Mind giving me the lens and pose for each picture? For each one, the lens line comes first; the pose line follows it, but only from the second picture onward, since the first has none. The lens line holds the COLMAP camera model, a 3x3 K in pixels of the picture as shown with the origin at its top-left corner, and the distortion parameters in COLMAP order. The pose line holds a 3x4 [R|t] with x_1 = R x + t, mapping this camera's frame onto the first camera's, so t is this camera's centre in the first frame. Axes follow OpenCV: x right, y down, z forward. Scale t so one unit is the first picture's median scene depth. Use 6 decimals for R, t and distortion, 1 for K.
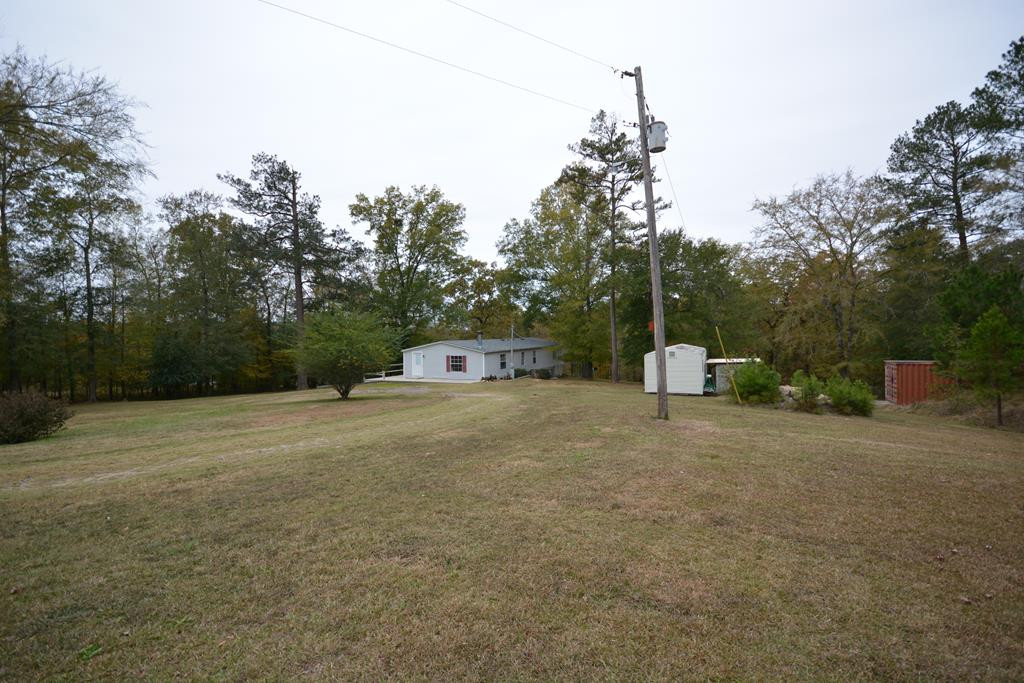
lens RADIAL K [[430.2, 0, 512.0], [0, 430.2, 341.5], [0, 0, 1]] dist [0.001856, -0.012043]
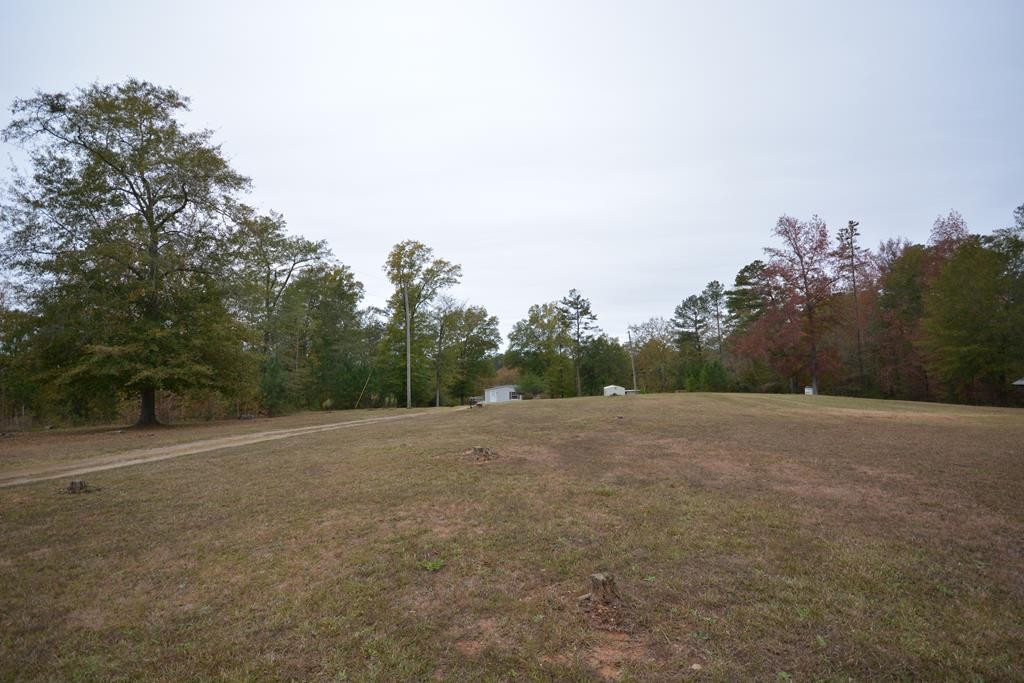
lens RADIAL K [[430.2, 0, 512.0], [0, 430.2, 341.5], [0, 0, 1]] dist [0.001856, -0.012043]
pose [[0.948118, 0.025935, 0.316860, -0.830992], [0.011611, 0.993178, -0.116032, 0.031699], [-0.317708, 0.113691, 0.941348, -1.069064]]
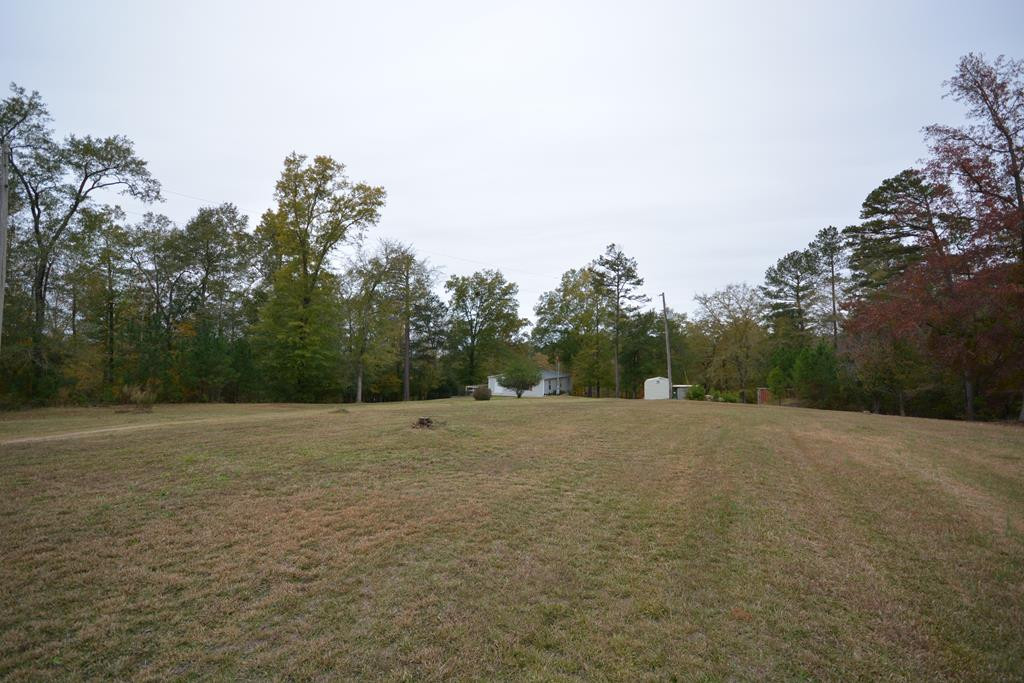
lens RADIAL K [[430.2, 0, 512.0], [0, 430.2, 341.5], [0, 0, 1]] dist [0.001856, -0.012043]
pose [[0.992898, 0.035396, 0.113578, -0.369713], [-0.027024, 0.996861, -0.074423, 0.007940], [-0.115856, 0.070825, 0.990738, -0.641677]]
